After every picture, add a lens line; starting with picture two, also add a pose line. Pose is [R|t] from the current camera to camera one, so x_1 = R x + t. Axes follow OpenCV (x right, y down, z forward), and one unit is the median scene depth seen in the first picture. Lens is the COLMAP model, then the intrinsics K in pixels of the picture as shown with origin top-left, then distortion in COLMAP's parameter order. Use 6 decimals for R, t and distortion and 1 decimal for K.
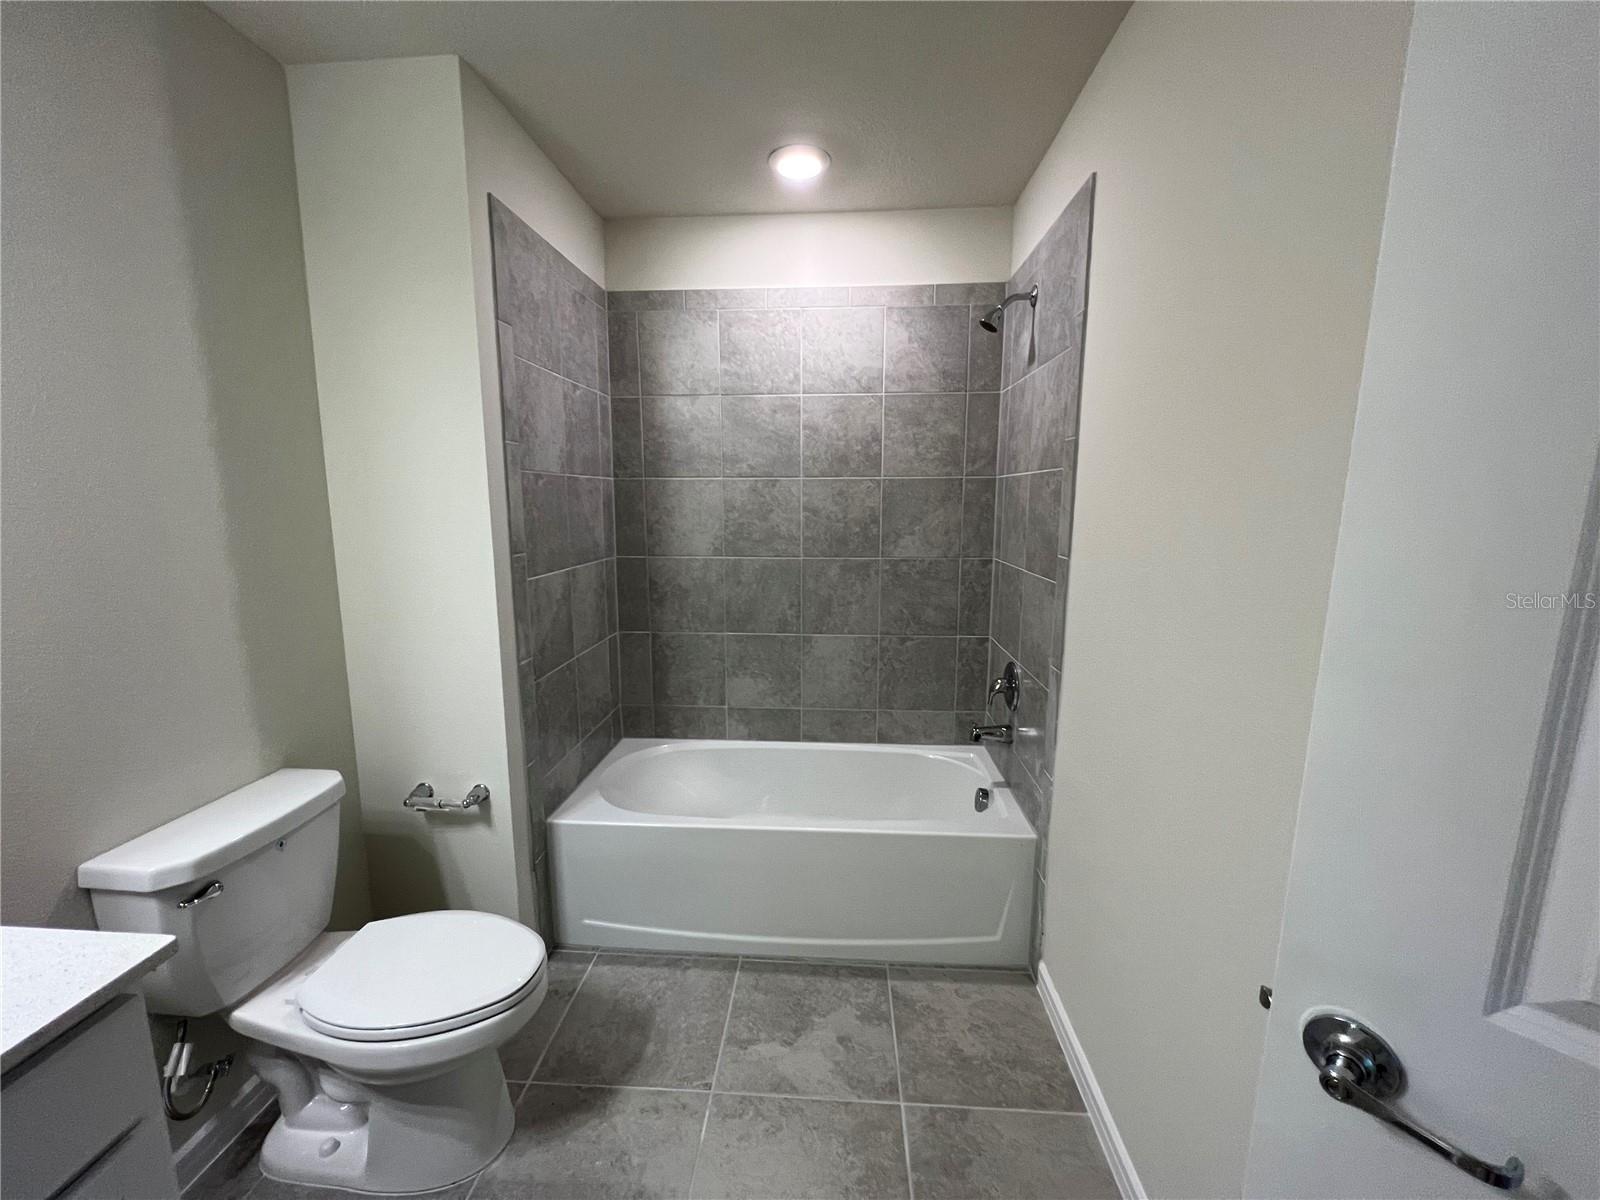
lens RADIAL K [[642.5, 0, 804.6], [0, 642.5, 602.2], [0, 0, 1]] dist [-0.003666, 0.000263]
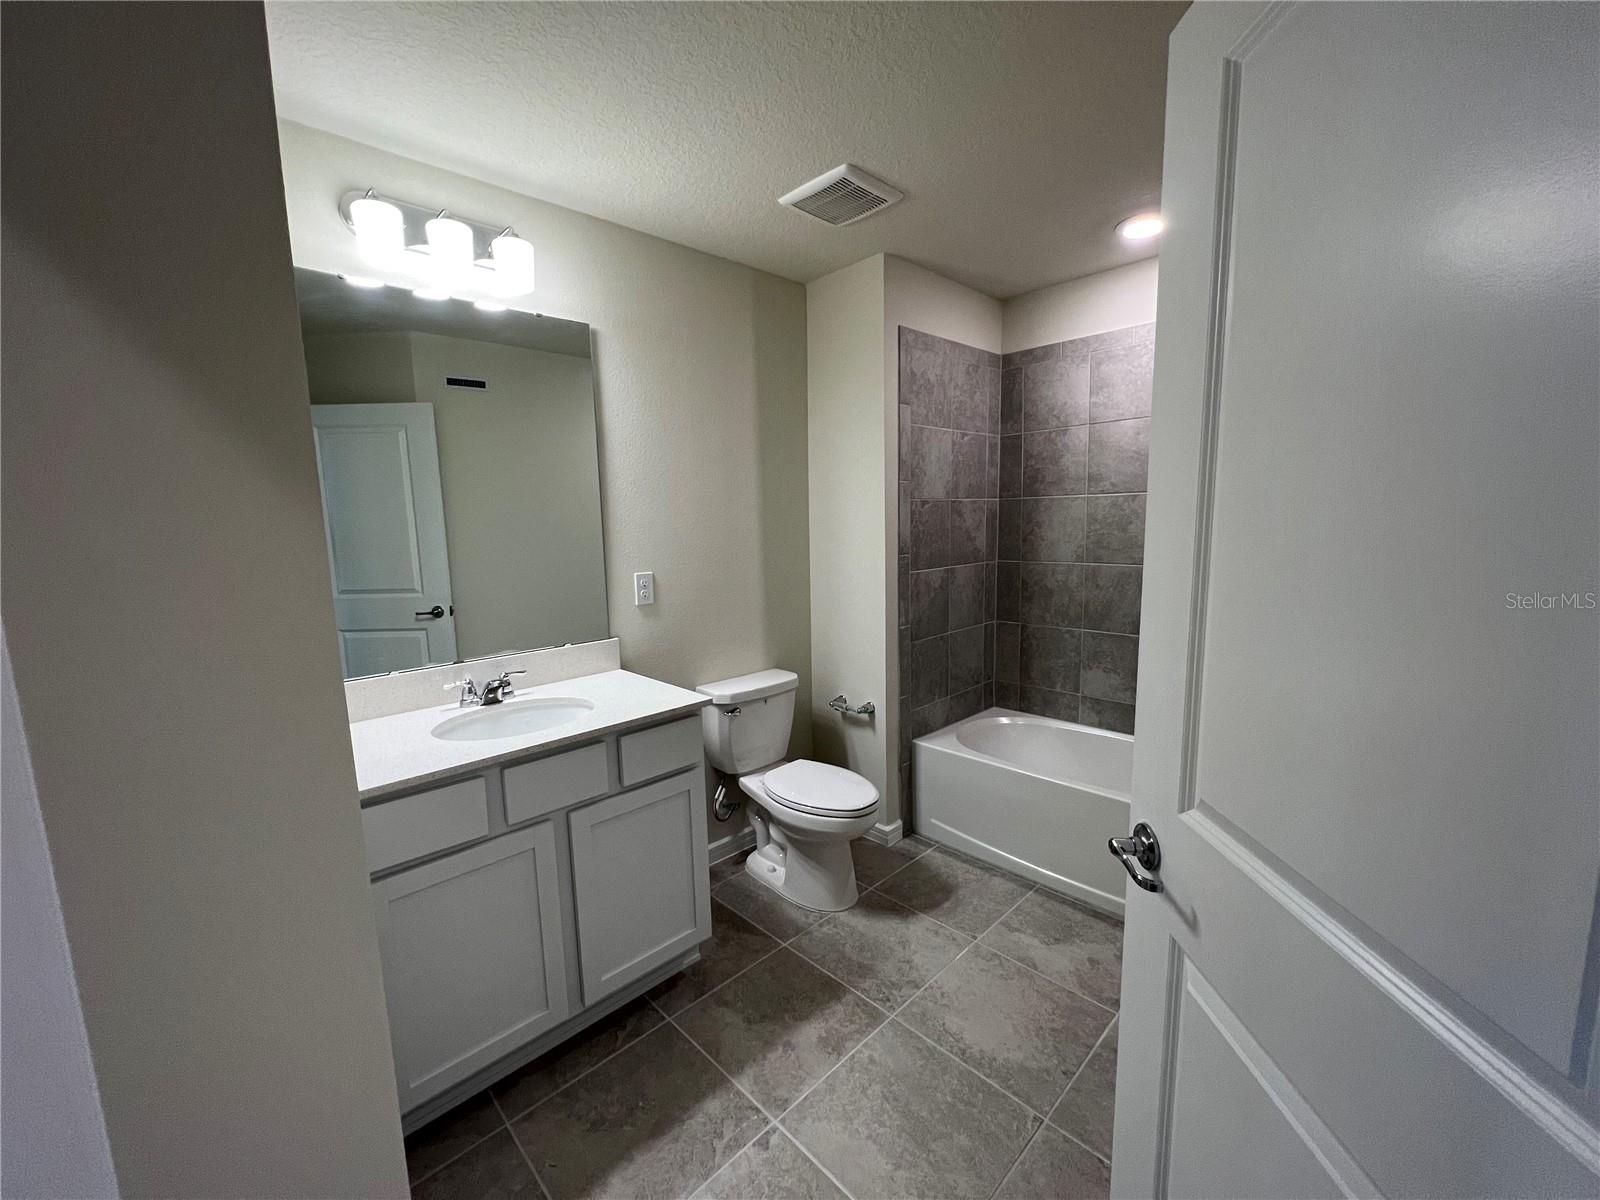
lens RADIAL K [[642.5, 0, 799.2], [0, 642.5, 598.8], [0, 0, 1]] dist [-0.003666, 0.000263]
pose [[0.737776, 0.064559, -0.671952, 0.372664], [-0.080220, 0.996748, 0.007686, 0.034578], [0.670262, 0.048233, 0.740555, -0.262219]]
